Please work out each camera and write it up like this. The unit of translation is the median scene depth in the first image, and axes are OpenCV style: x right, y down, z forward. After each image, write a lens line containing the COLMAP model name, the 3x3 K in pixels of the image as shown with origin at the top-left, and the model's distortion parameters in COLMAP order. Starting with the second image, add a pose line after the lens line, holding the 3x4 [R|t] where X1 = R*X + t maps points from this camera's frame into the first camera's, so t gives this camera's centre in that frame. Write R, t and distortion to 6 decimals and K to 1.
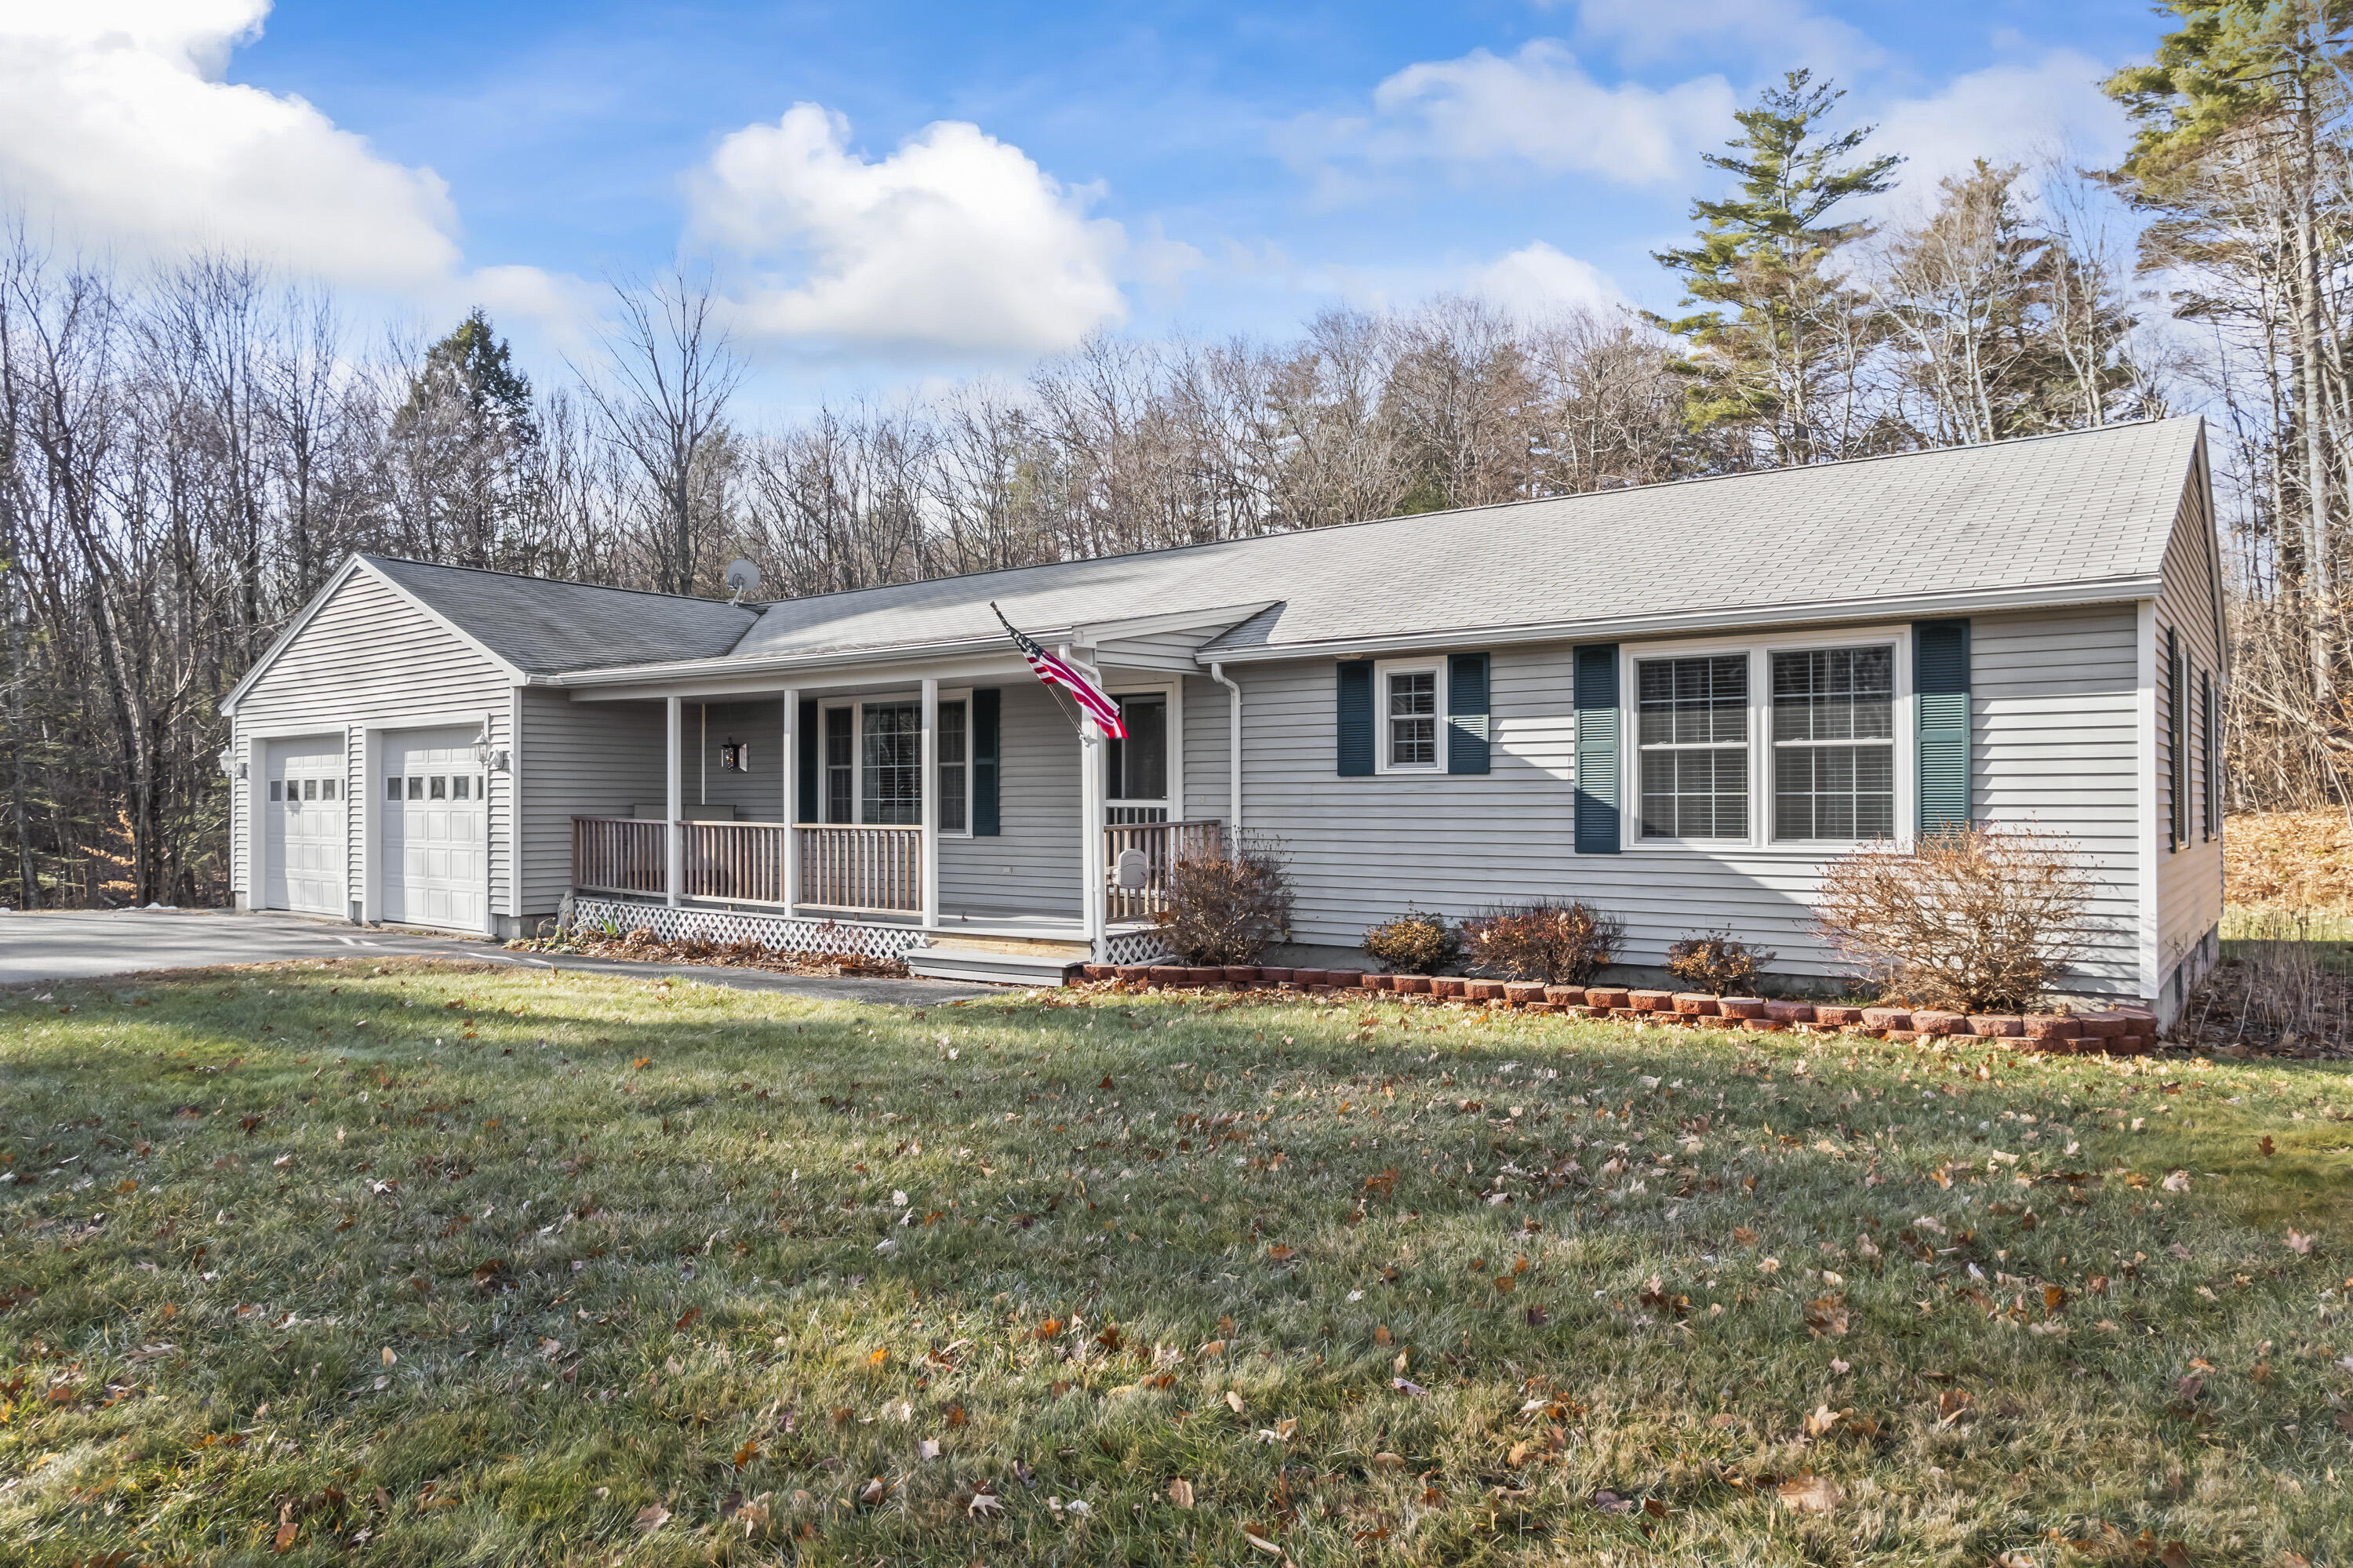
lens RADIAL K [[1529.5, 0, 1176.5], [0, 1529.5, 784.0], [0, 0, 1]] dist [-0.079669, 0.066823]
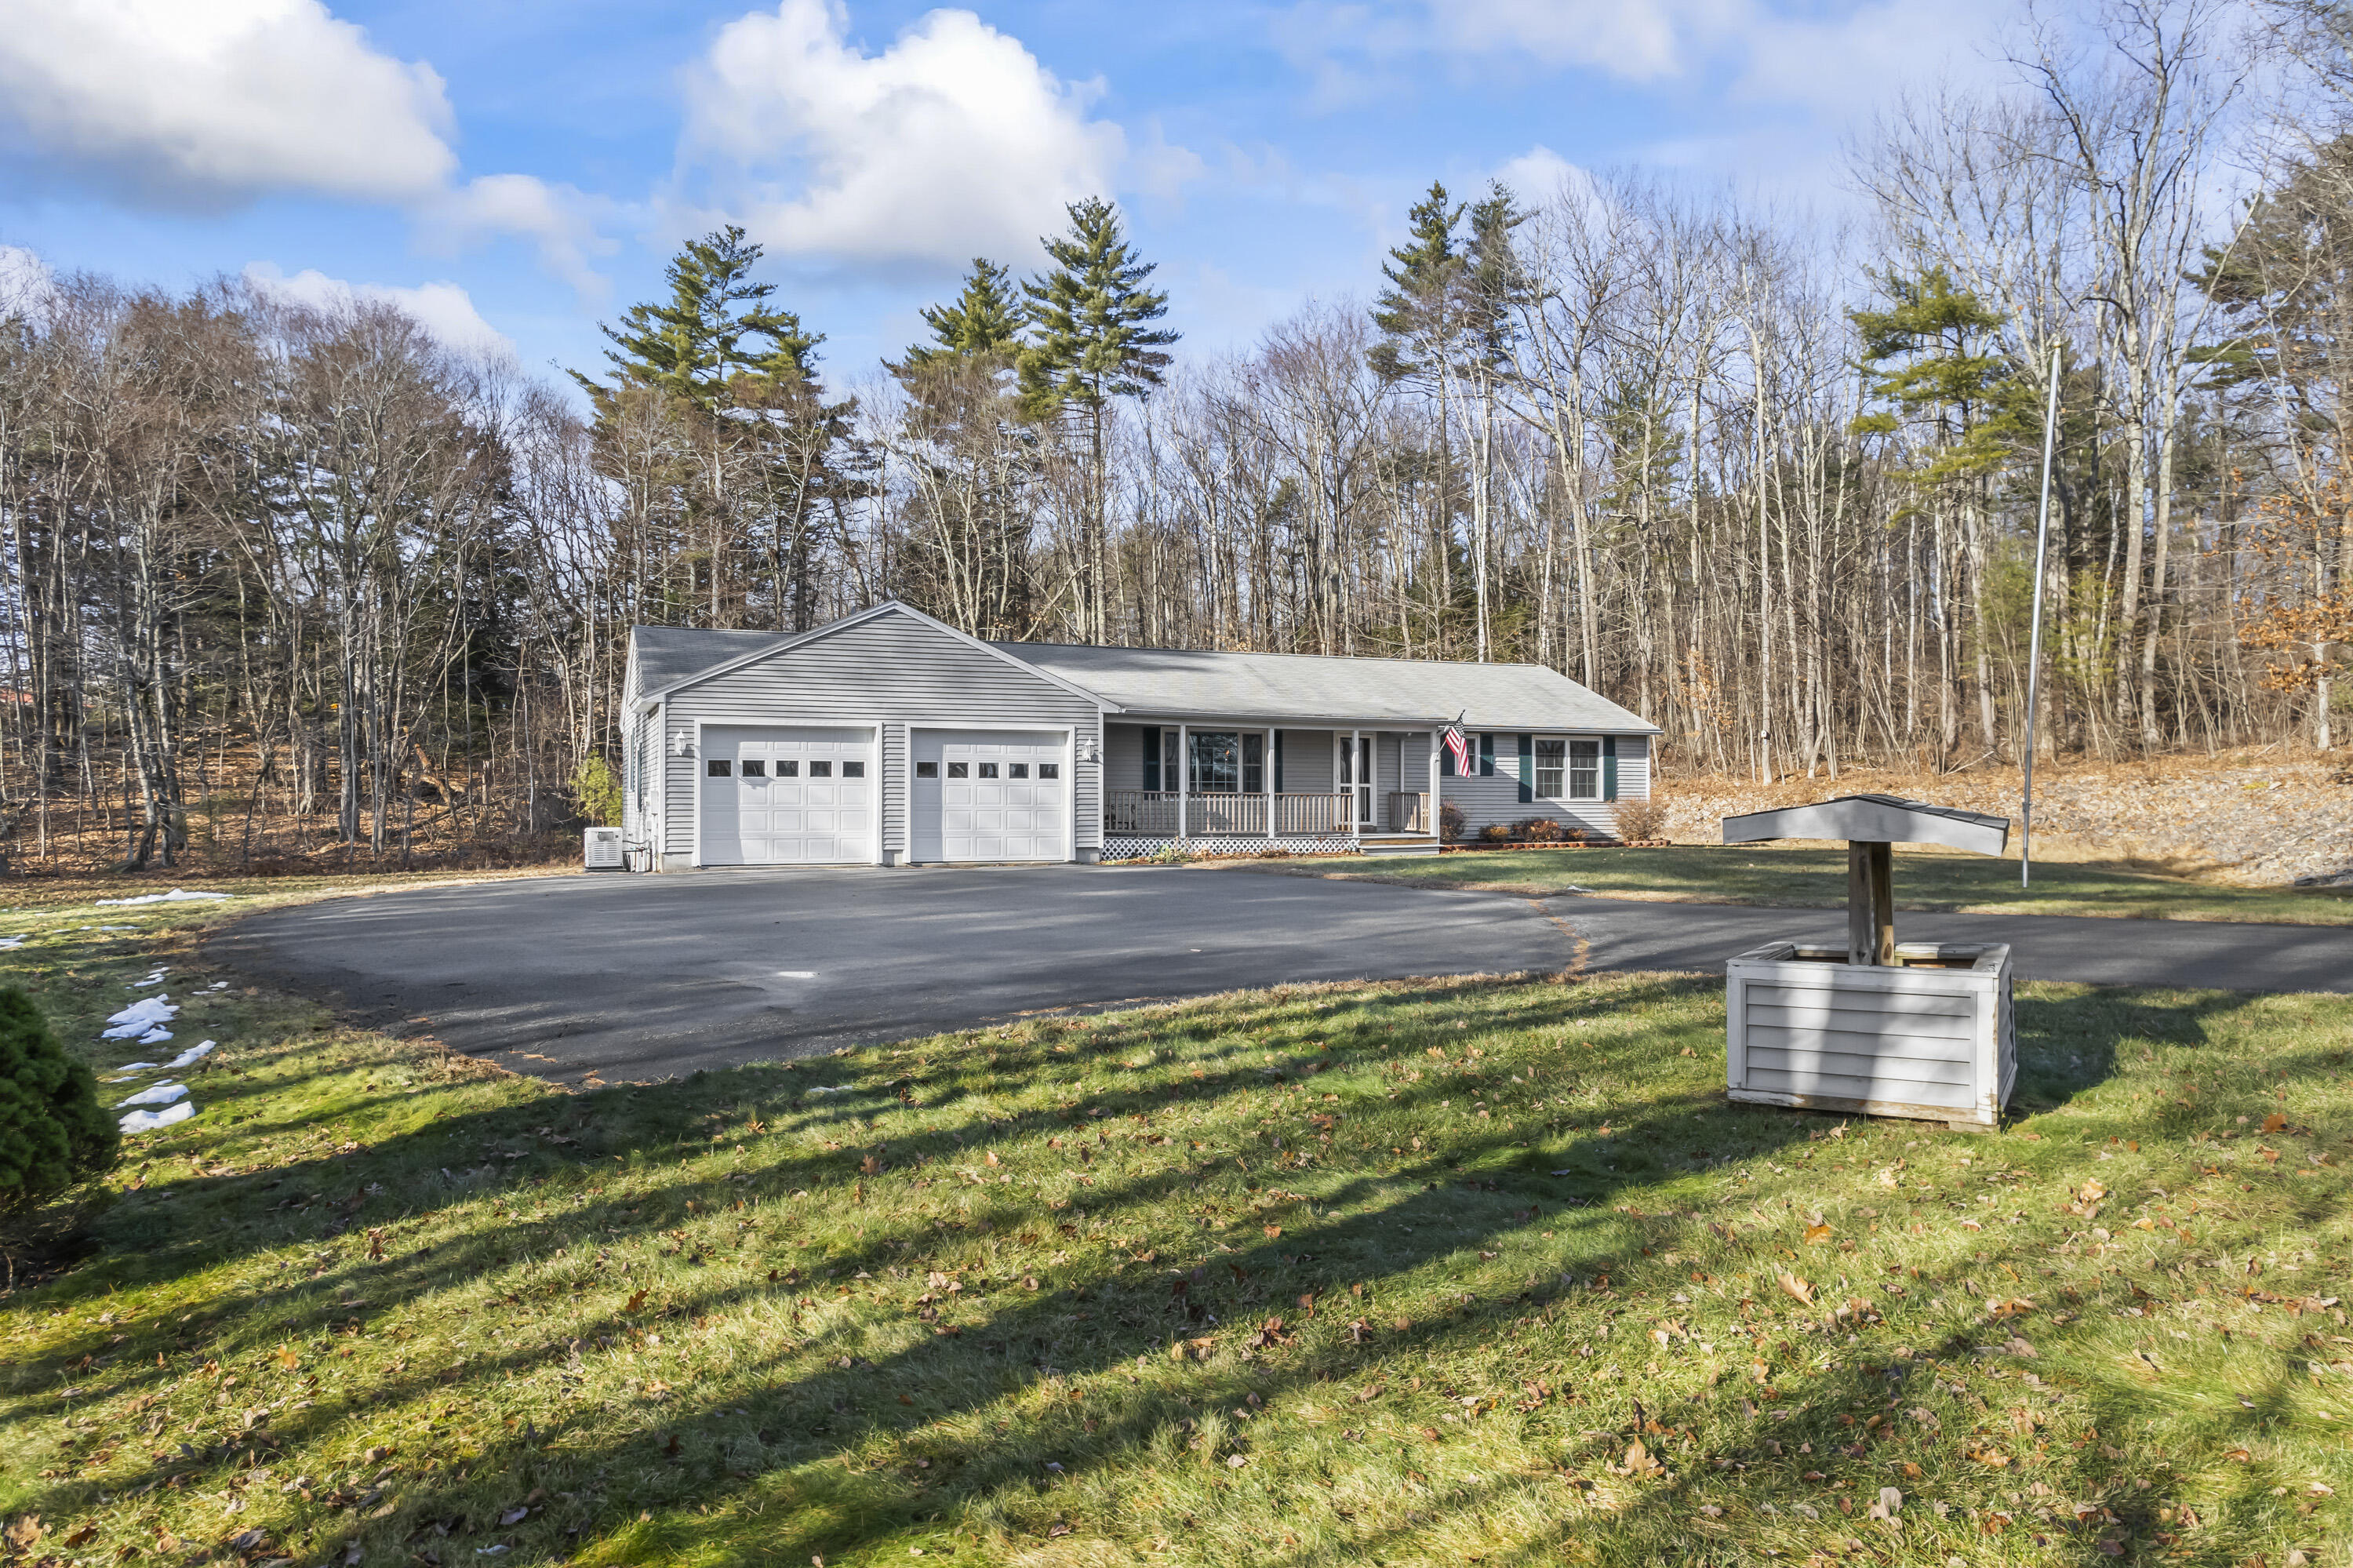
lens RADIAL K [[1529.5, 0, 1176.5], [0, 1529.5, 784.0], [0, 0, 1]] dist [-0.079669, 0.066823]
pose [[0.469815, 0.009329, 0.882716, -2.068089], [-0.016454, 0.999863, -0.001810, 0.018908], [-0.882611, -0.013674, 0.469904, 0.132999]]
